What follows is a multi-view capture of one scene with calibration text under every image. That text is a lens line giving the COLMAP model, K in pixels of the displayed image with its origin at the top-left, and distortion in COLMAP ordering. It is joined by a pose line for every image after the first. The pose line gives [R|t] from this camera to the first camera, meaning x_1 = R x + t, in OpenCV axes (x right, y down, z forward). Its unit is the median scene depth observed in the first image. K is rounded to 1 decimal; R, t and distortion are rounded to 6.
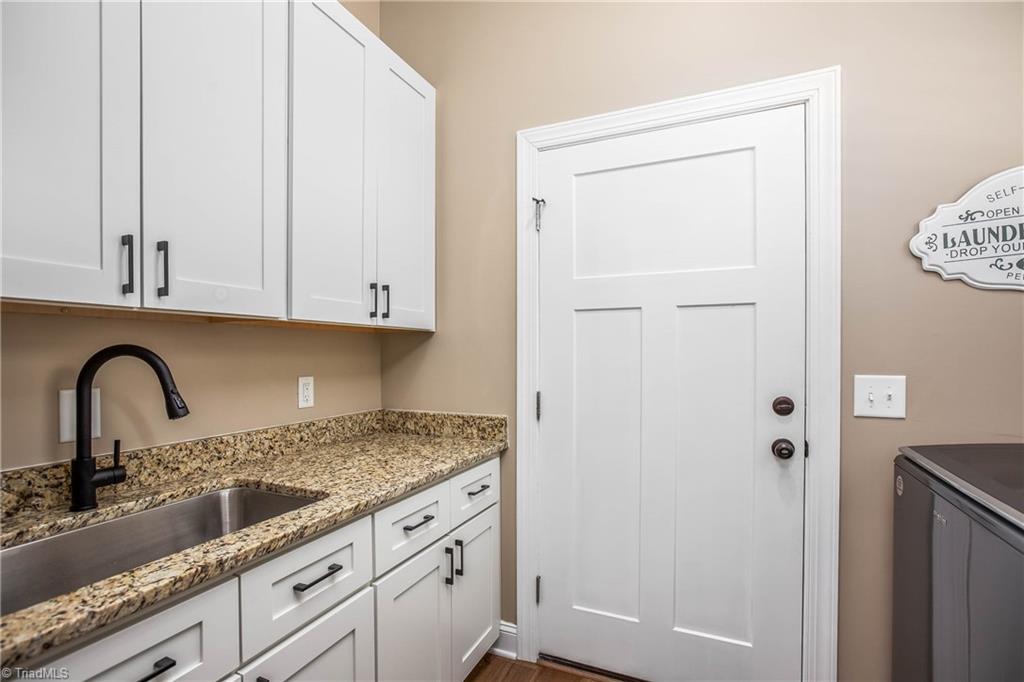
lens RADIAL K [[492.2, 0, 486.8], [0, 492.2, 344.1], [0, 0, 1]] dist [-0.043098, 0.019473]
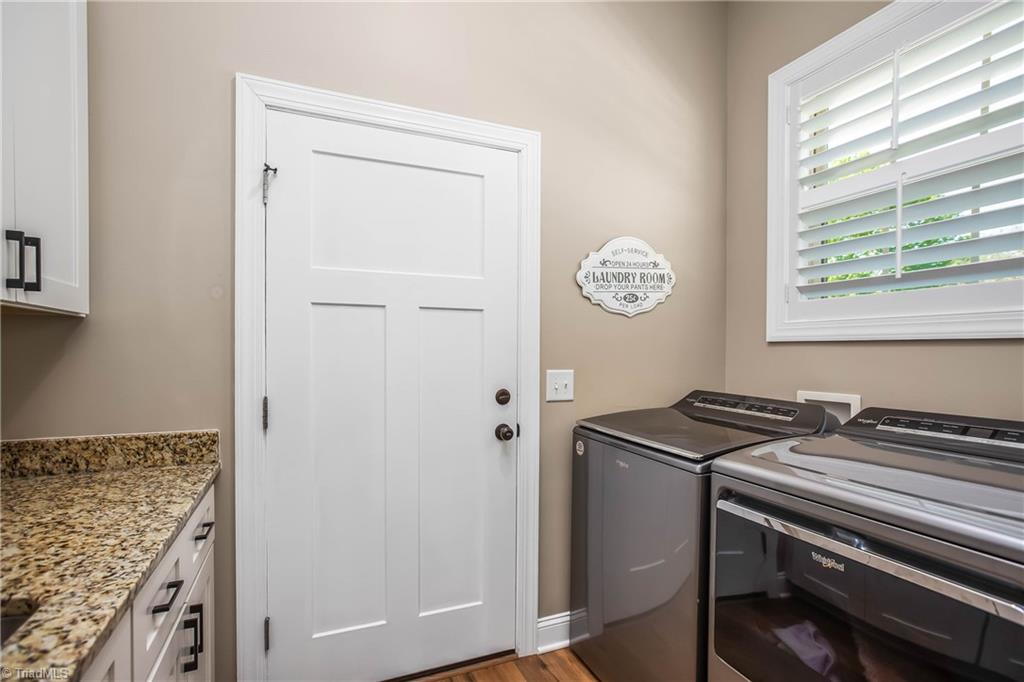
lens RADIAL K [[492.2, 0, 519.9], [0, 492.2, 344.5], [0, 0, 1]] dist [-0.043098, 0.019473]
pose [[0.656090, 0.018614, 0.754453, -0.294560], [-0.023376, 0.999717, -0.004336, 0.002129], [-0.754320, -0.014791, 0.656340, 0.166773]]
